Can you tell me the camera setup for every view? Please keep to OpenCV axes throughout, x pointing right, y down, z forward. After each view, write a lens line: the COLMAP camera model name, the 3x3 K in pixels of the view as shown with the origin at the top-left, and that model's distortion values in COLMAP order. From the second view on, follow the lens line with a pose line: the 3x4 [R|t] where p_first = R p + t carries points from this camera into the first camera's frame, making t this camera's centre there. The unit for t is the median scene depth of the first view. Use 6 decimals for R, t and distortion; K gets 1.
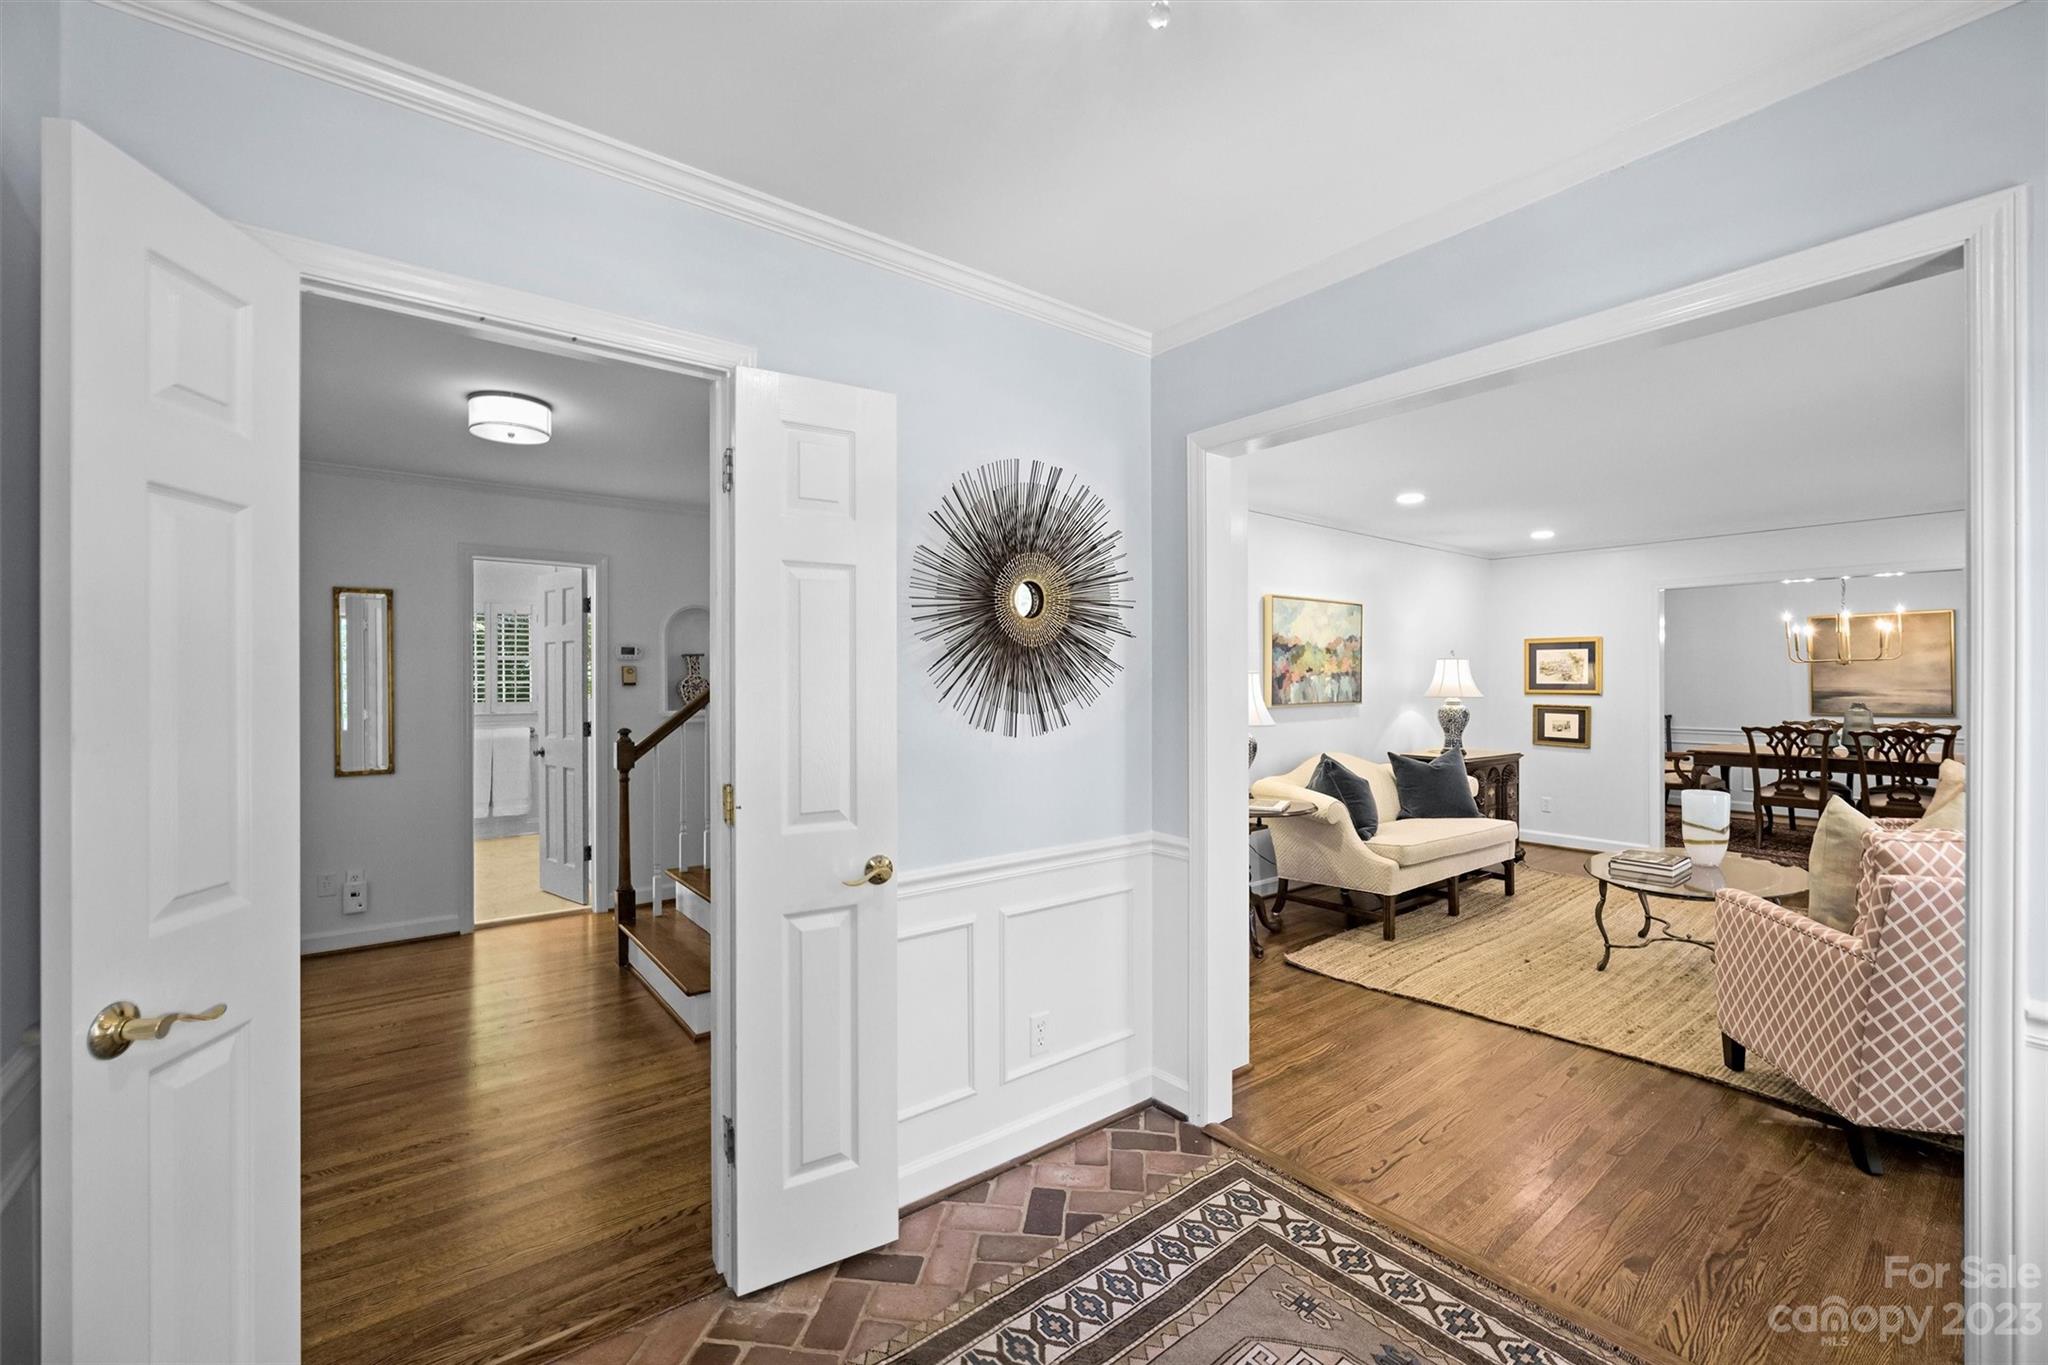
lens RADIAL K [[851.5, 0, 1019.7], [0, 851.5, 678.5], [0, 0, 1]] dist [-0.000590, 0.000005]
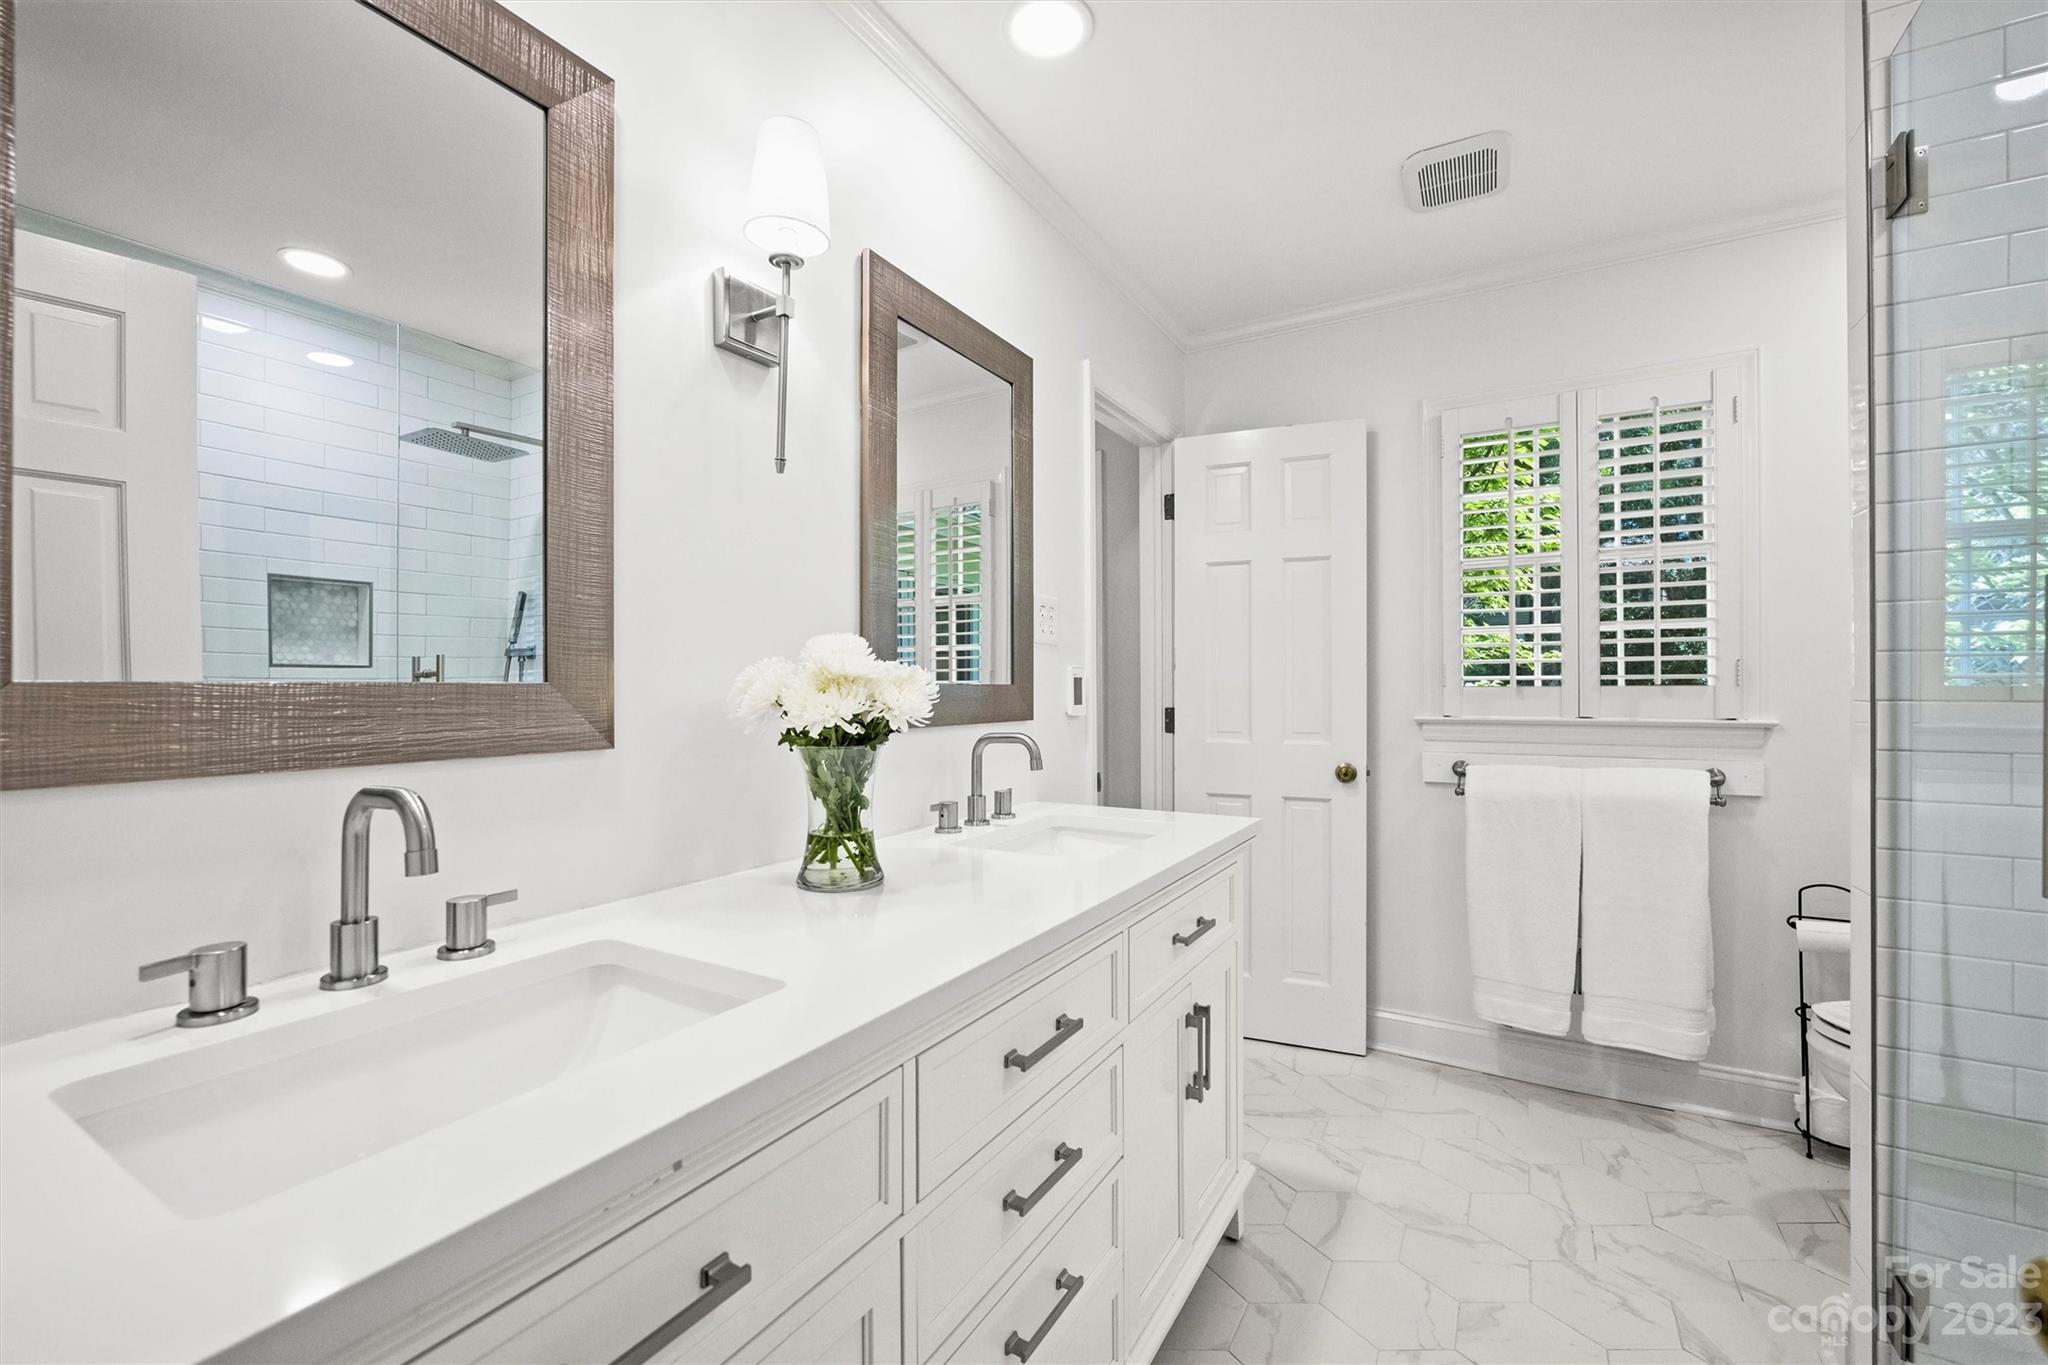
lens RADIAL K [[851.5, 0, 1019.5], [0, 851.5, 686.0], [0, 0, 1]] dist [-0.000590, 0.000005]
pose [[0.357773, -0.002363, -0.933806, -0.269581], [0.002049, 0.999996, -0.001746, 0.019824], [0.933806, -0.001289, 0.357777, 0.470012]]
